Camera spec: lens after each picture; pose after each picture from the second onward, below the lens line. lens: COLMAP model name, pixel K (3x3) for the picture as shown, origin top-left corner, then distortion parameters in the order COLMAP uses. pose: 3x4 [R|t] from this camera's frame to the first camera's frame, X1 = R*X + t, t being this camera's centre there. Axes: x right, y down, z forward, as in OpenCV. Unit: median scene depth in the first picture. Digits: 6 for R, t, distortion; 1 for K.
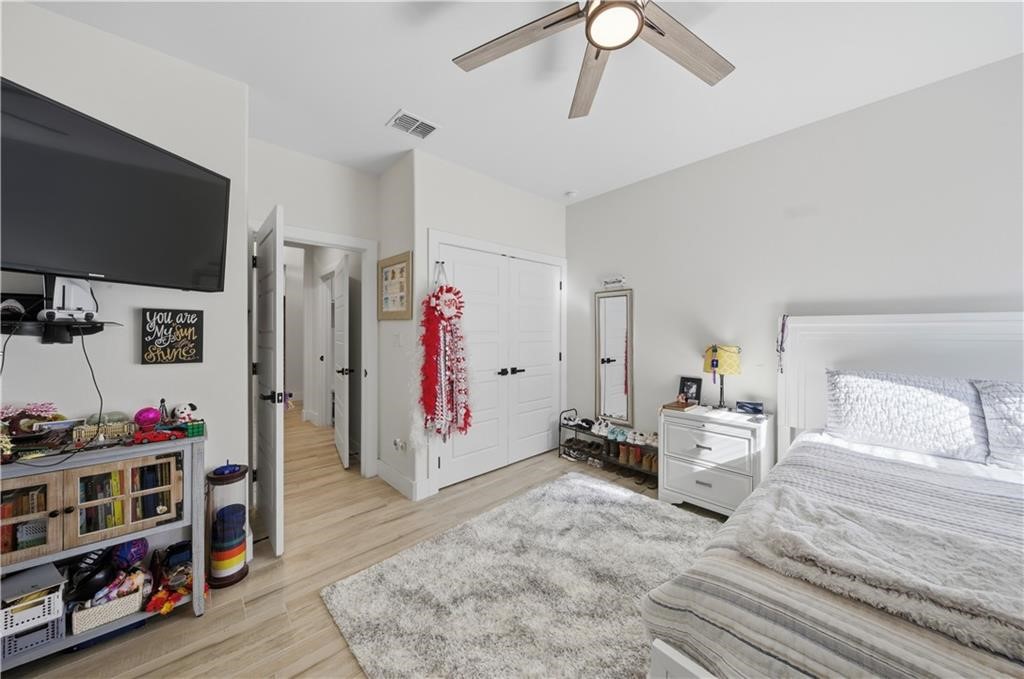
lens RADIAL K [[342.0, 0, 514.0], [0, 342.0, 325.3], [0, 0, 1]] dist [-0.000547, -0.000086]
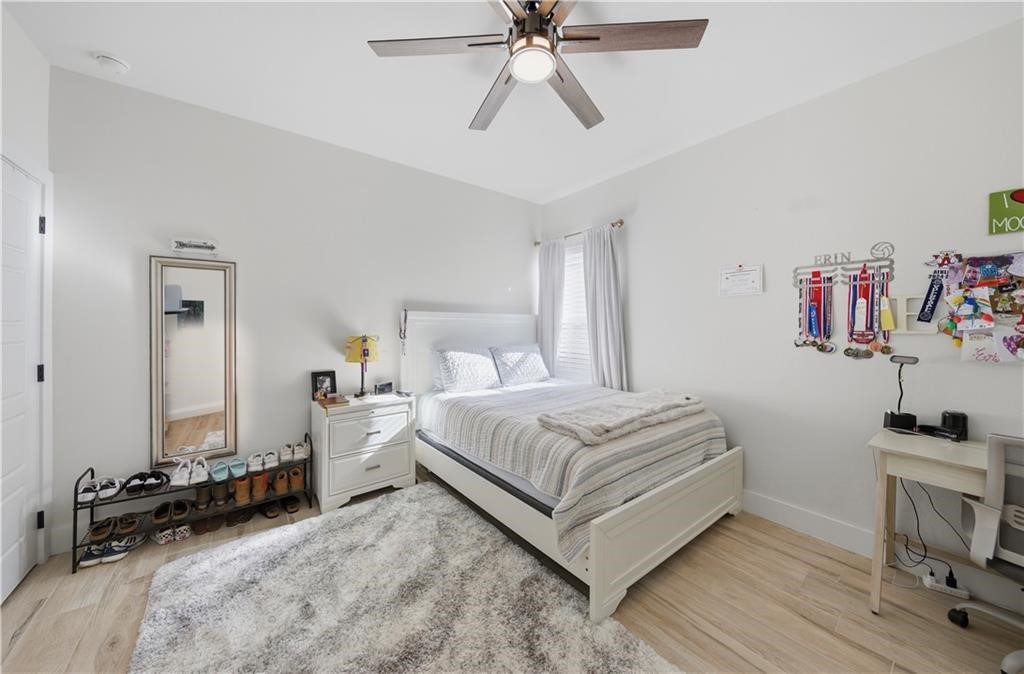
lens RADIAL K [[351.6, 0, 511.4], [0, 351.6, 319.0], [0, 0, 1]] dist [0.001641, -0.003051]
pose [[0.088227, 0.011360, 0.996036, -0.452132], [-0.024079, 0.999667, -0.009269, 0.007608], [-0.995809, -0.023166, 0.088472, 0.460076]]
